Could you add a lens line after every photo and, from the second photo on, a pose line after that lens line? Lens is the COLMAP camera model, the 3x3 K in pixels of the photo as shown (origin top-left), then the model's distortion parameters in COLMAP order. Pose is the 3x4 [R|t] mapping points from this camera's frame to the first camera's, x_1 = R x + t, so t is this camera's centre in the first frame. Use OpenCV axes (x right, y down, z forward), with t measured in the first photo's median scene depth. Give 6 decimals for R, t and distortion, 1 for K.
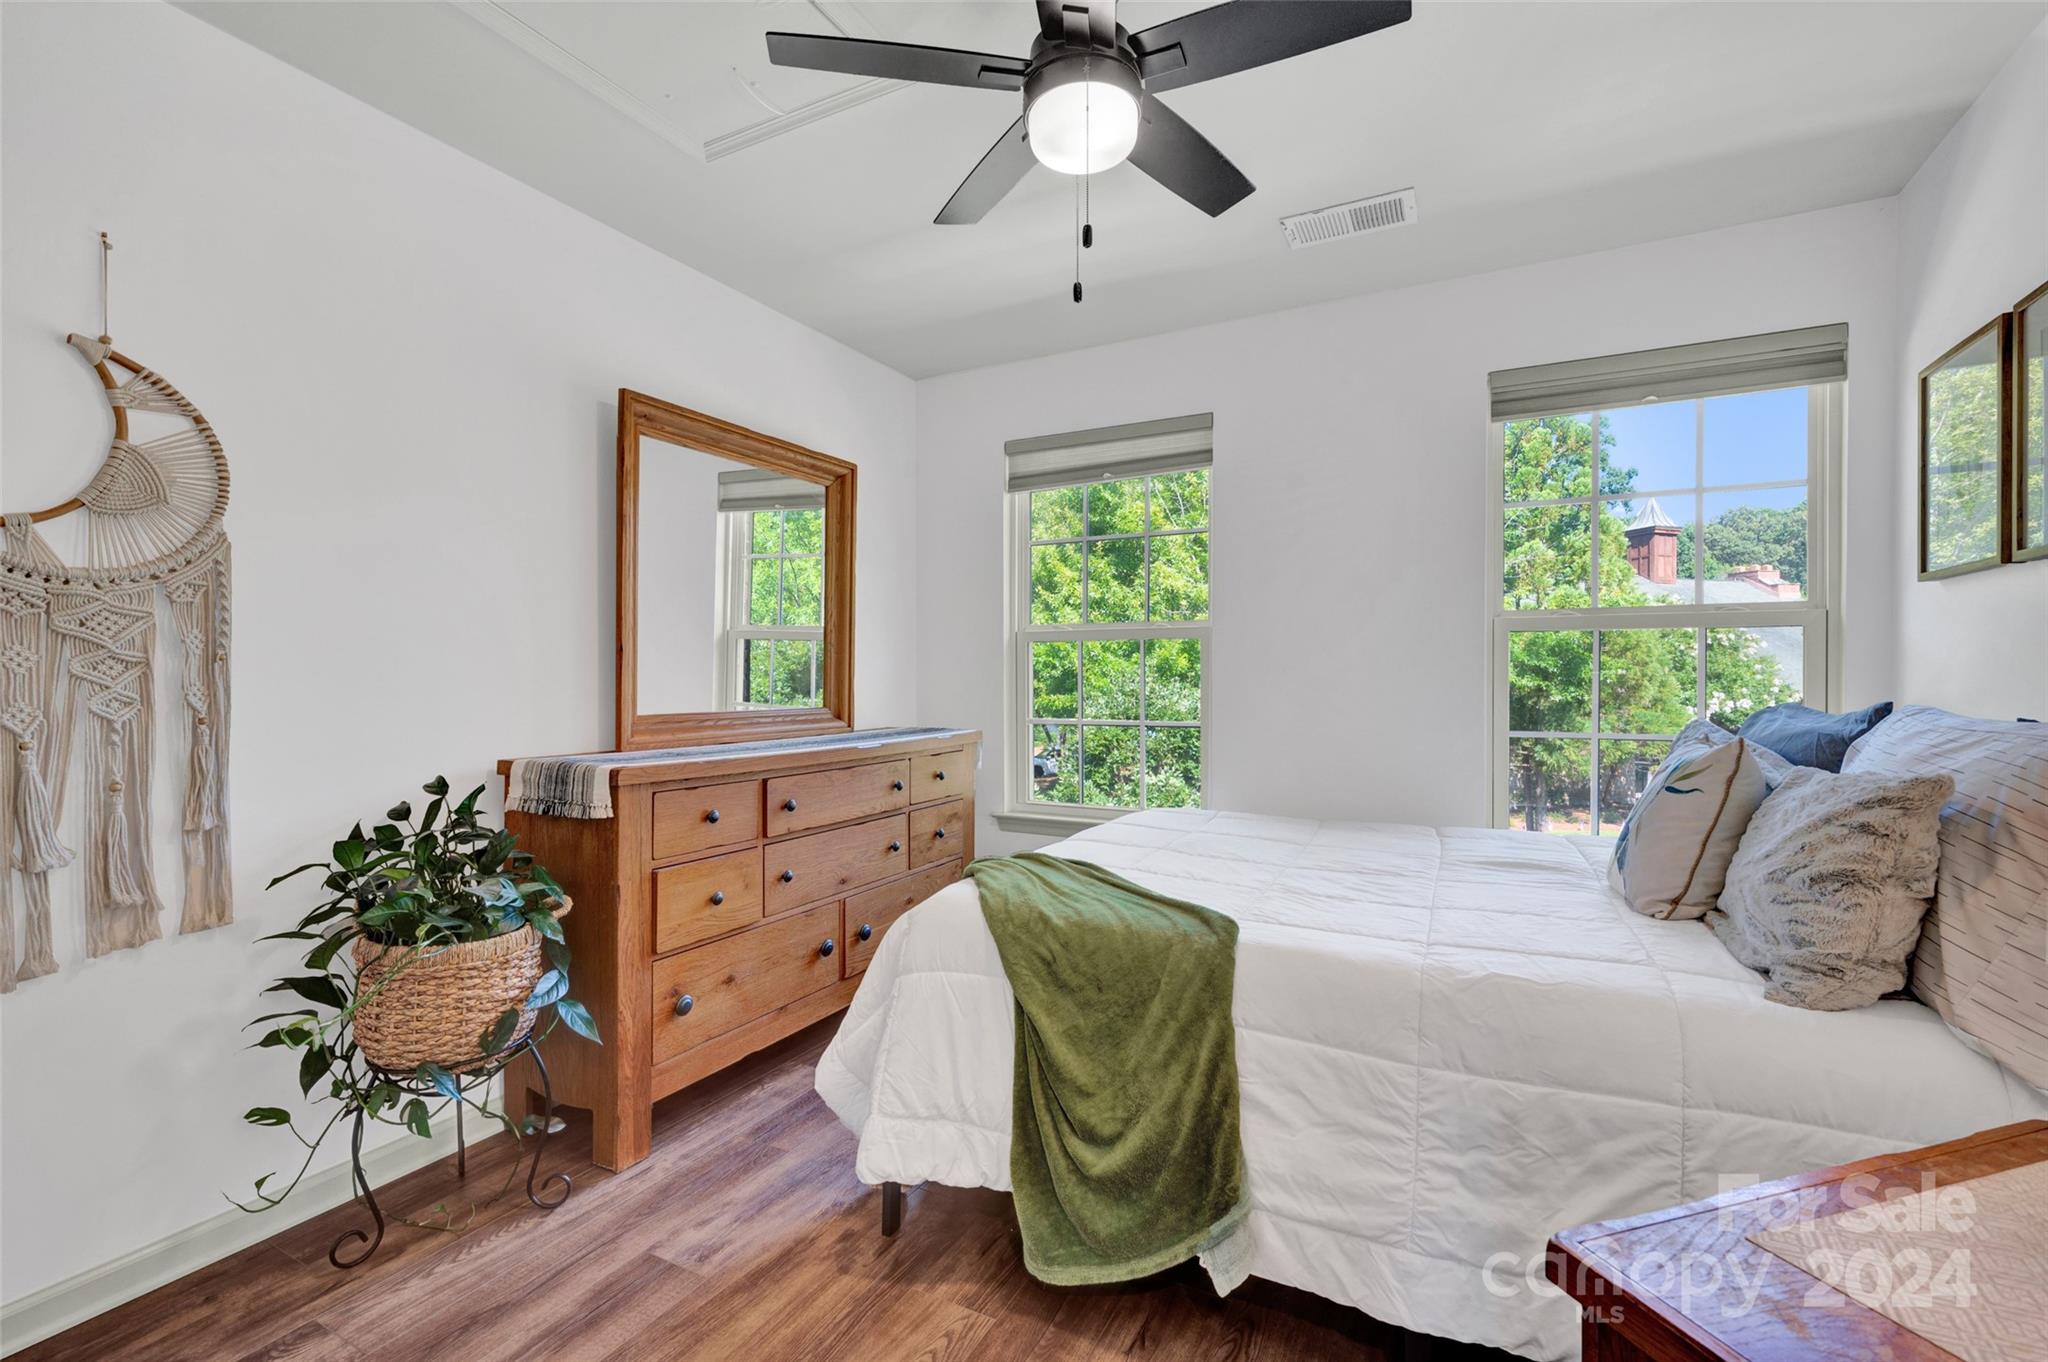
lens RADIAL K [[900.2, 0, 1017.4], [0, 900.2, 677.9], [0, 0, 1]] dist [0.001130, -0.000010]
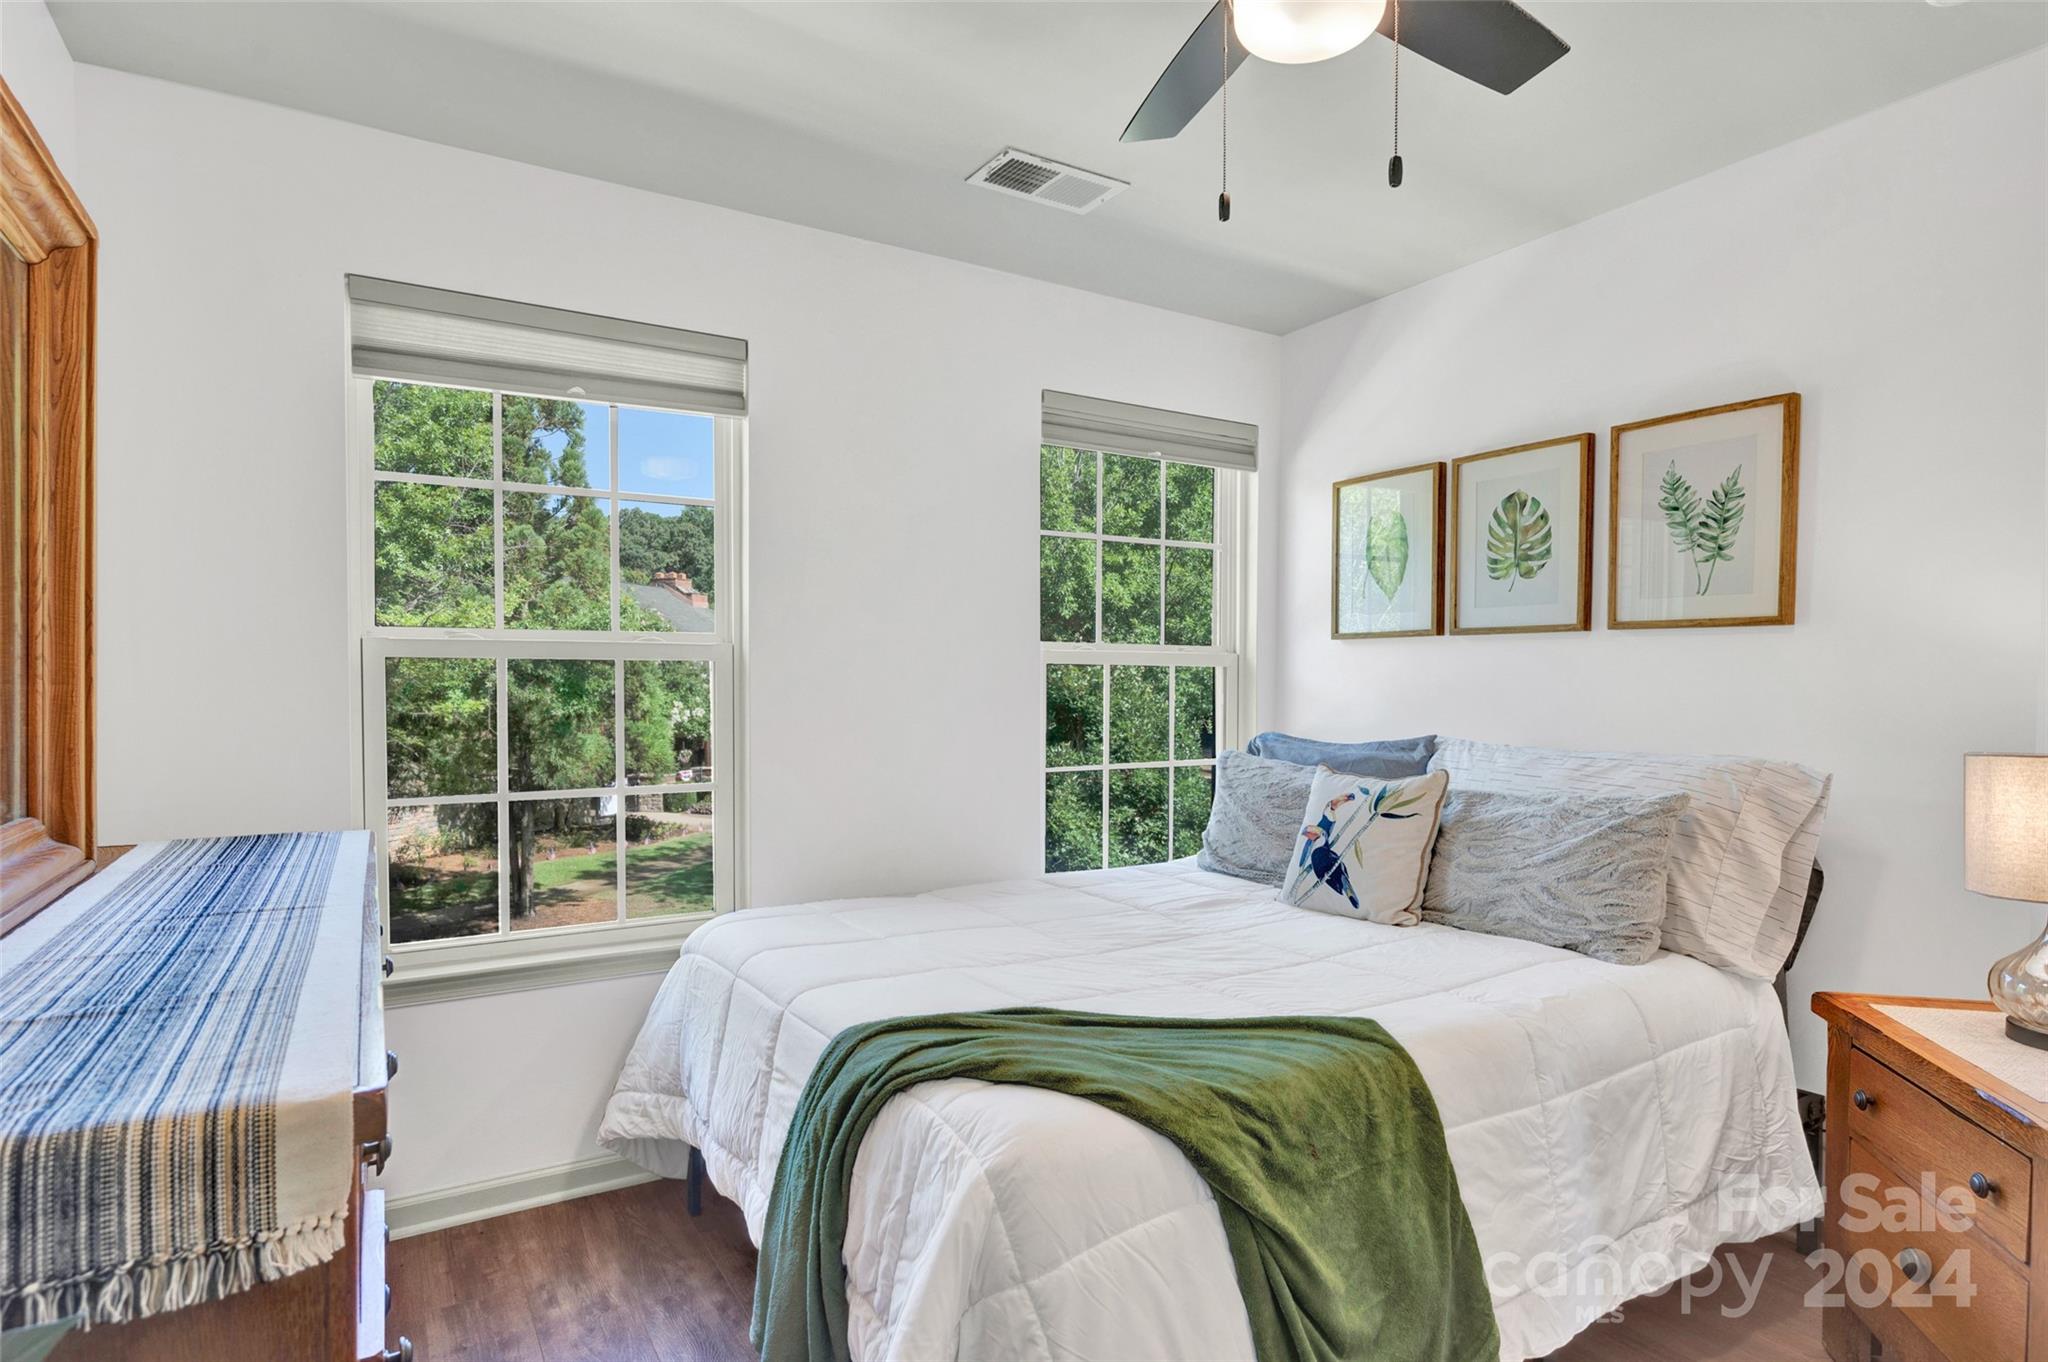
lens RADIAL K [[1102.9, 0, 1022.0], [0, 1102.9, 705.0], [0, 0, 1]] dist [0.011010, -0.000160]
pose [[0.497229, -0.017776, 0.867437, -0.660091], [-0.000468, 0.999784, 0.020756, -0.044692], [-0.867619, -0.010726, 0.497114, 0.592190]]
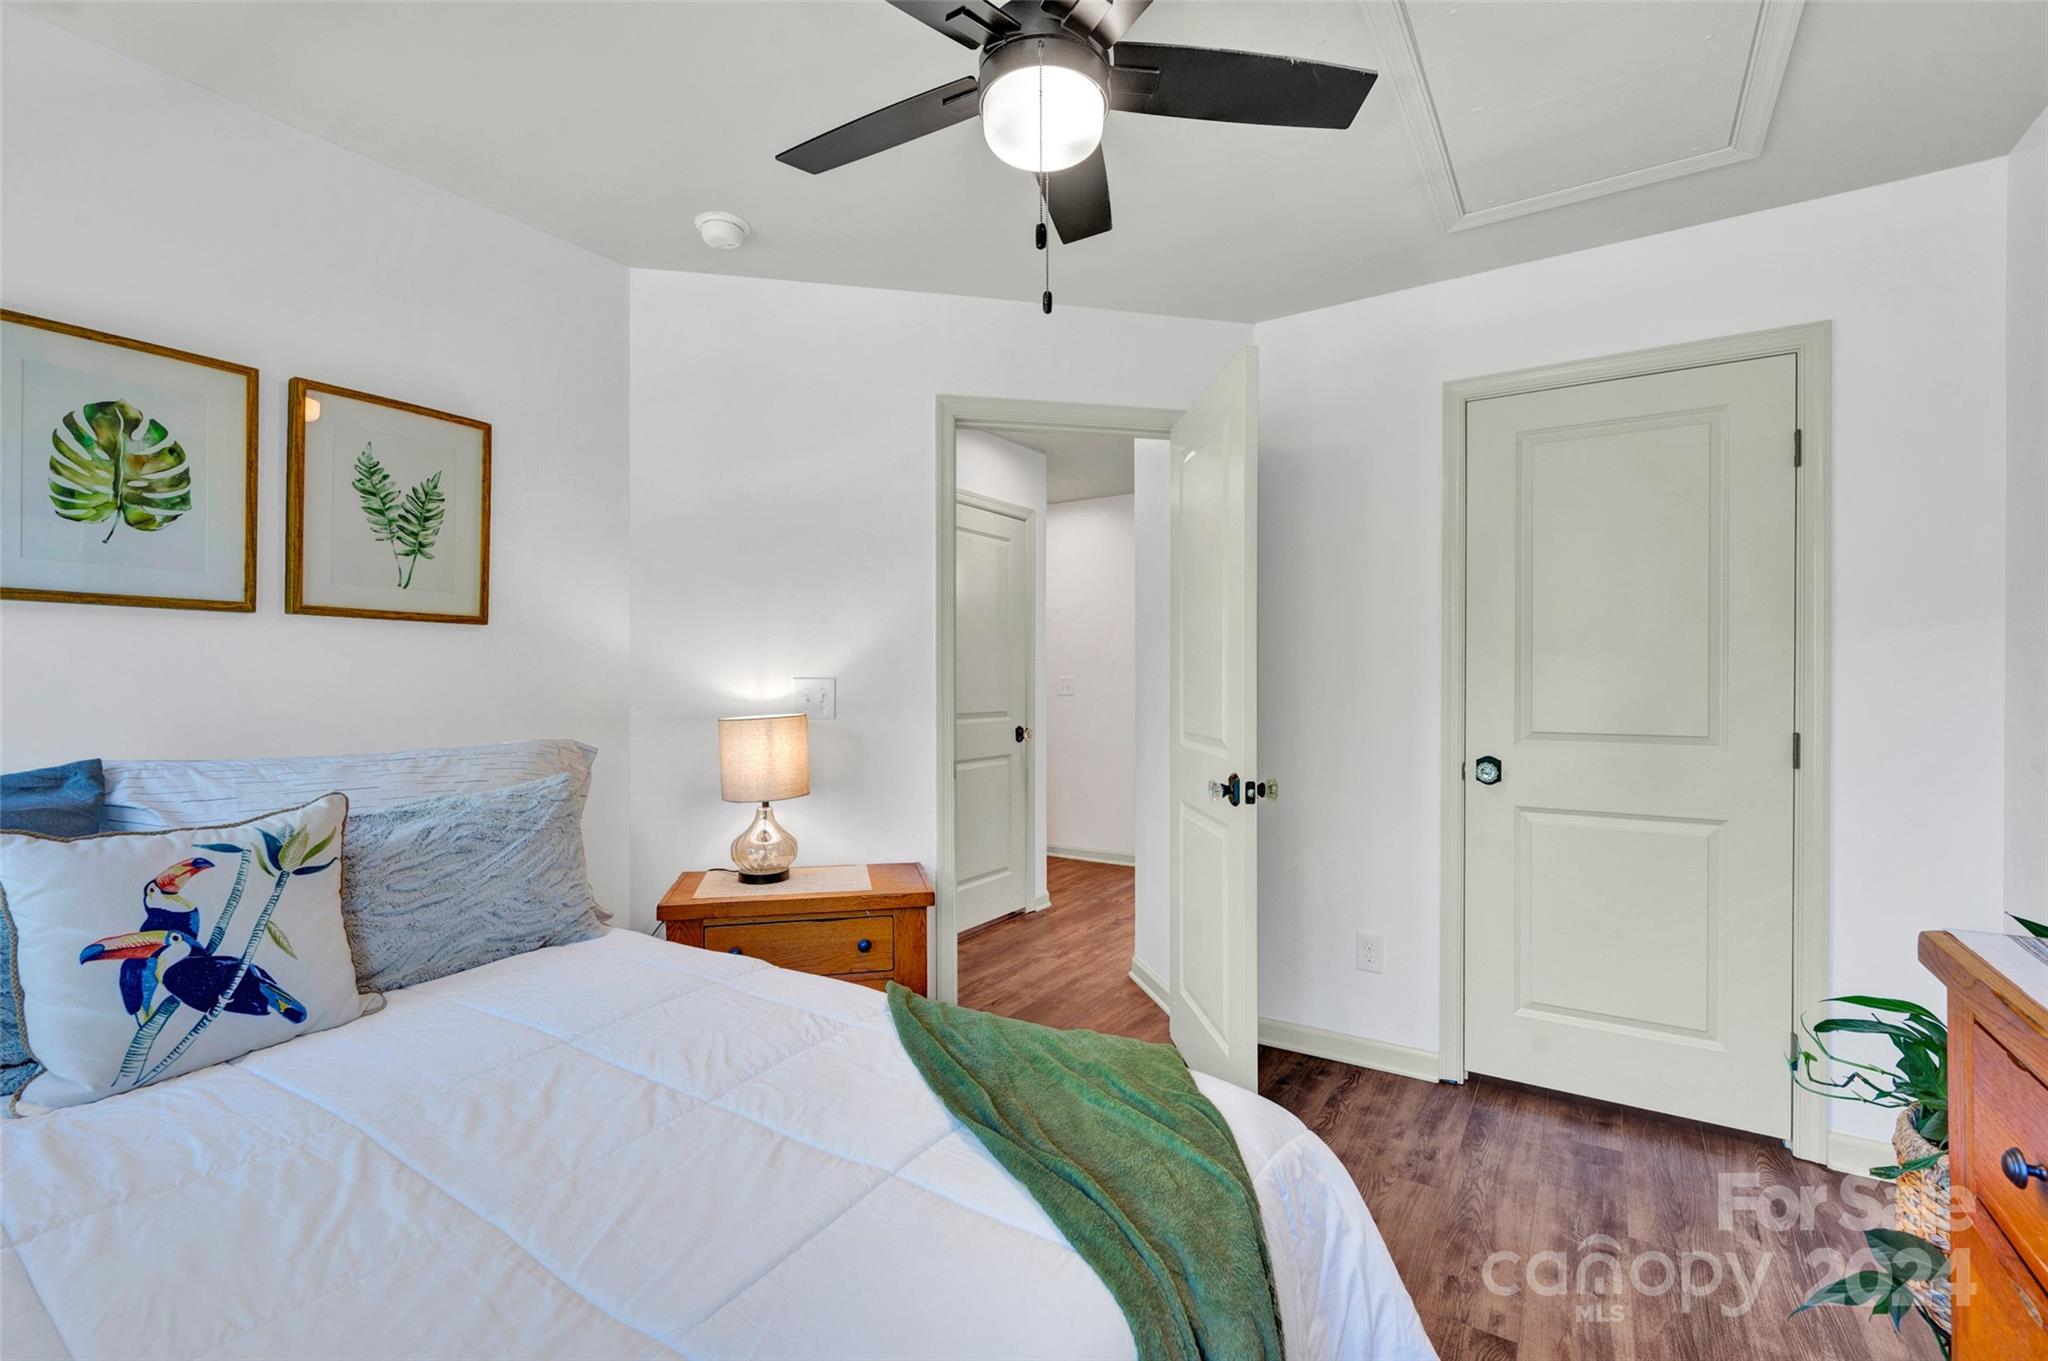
lens RADIAL K [[900.2, 0, 1017.4], [0, 900.2, 677.4], [0, 0, 1]] dist [0.001130, -0.000010]
pose [[-0.997087, 0.002929, 0.076212, 0.025889], [0.002775, 0.999994, -0.002118, -0.038648], [-0.076217, -0.001900, -0.997089, 1.488767]]
